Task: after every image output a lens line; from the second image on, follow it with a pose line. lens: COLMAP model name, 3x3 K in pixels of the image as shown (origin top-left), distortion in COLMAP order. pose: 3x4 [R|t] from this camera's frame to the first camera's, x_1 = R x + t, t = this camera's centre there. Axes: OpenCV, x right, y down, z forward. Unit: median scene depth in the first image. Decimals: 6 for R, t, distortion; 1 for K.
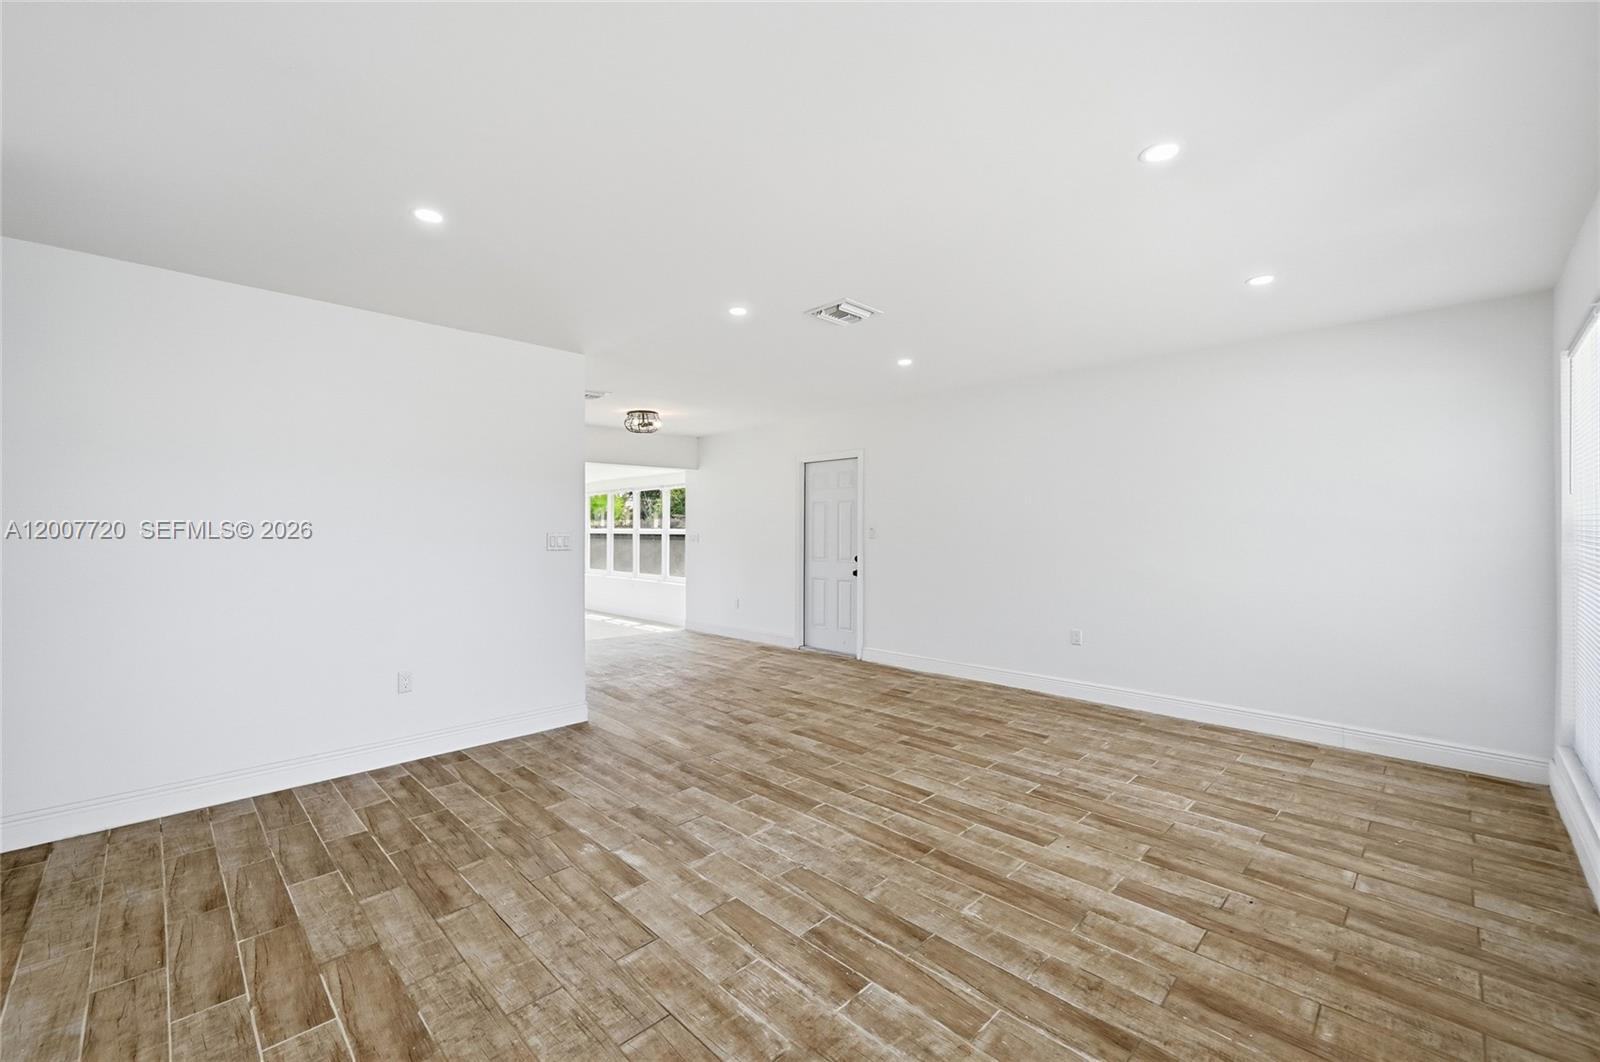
lens RADIAL K [[634.5, 0, 777.1], [0, 634.5, 529.3], [0, 0, 1]] dist [-0.002299, 0.001374]
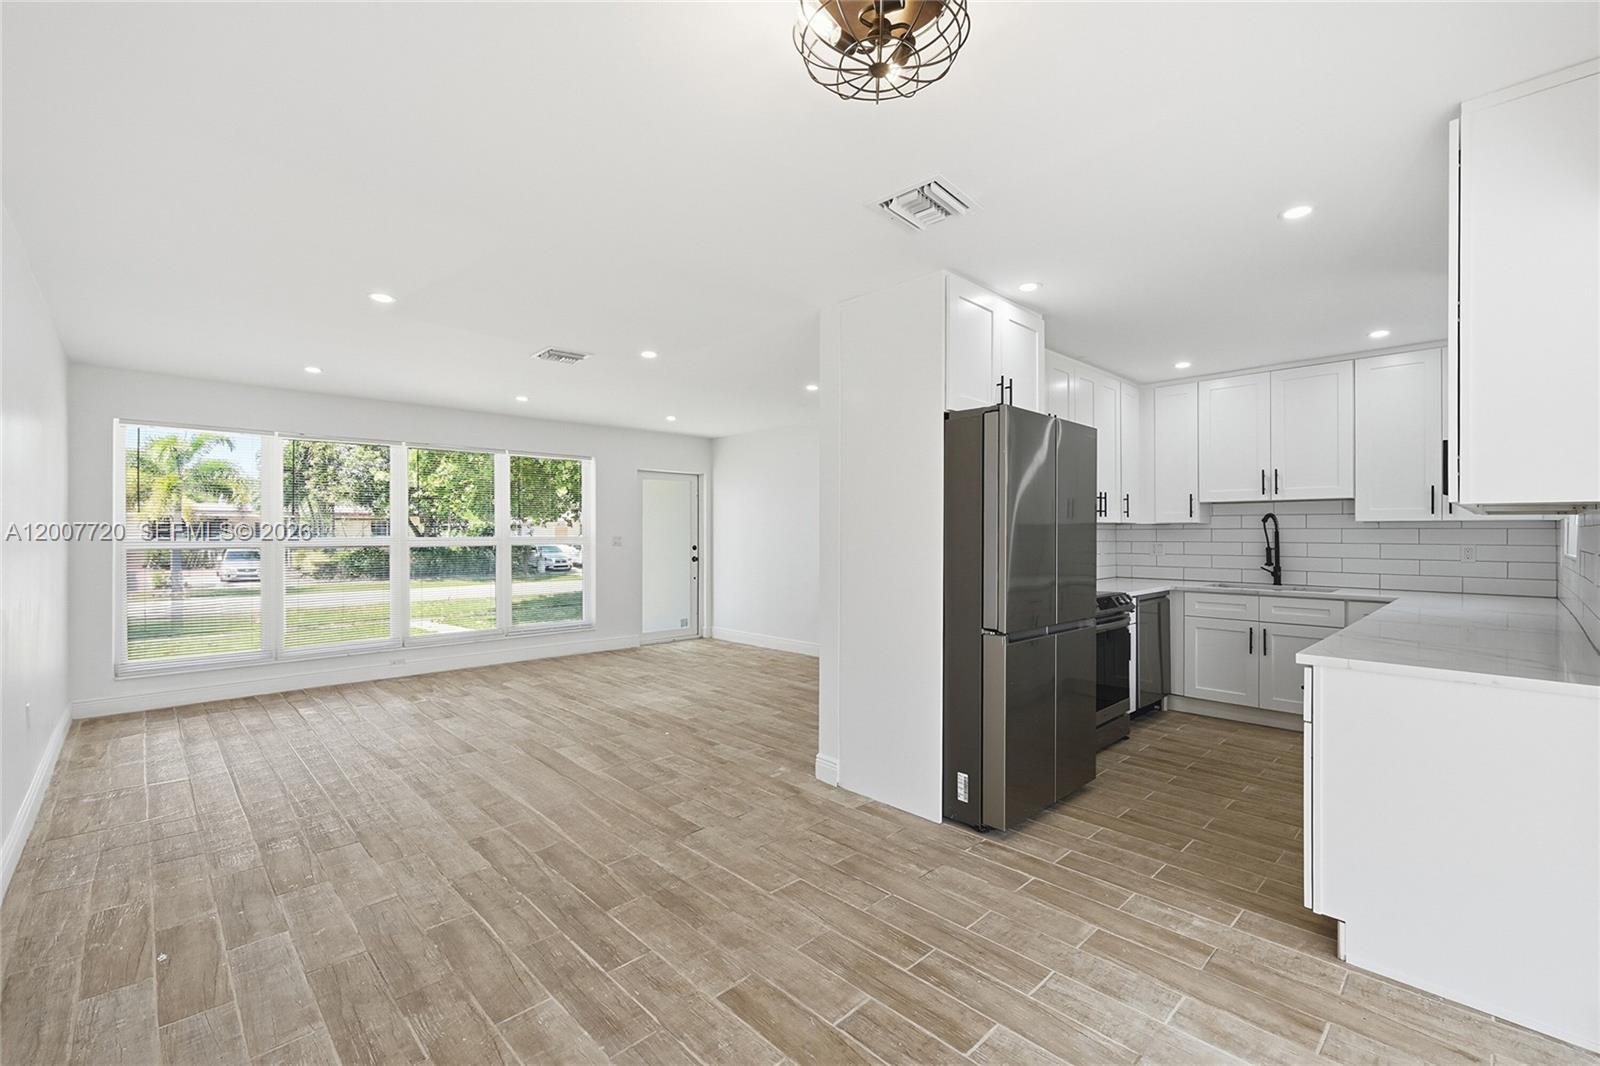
lens RADIAL K [[679.9, 0, 795.1], [0, 679.9, 532.1], [0, 0, 1]] dist [-0.006466, 0.000262]
pose [[-0.999987, 0.000529, -0.004988, -0.299829], [0.000556, 0.999985, -0.005385, 0.003725], [0.004985, -0.005388, -0.999973, 2.059019]]
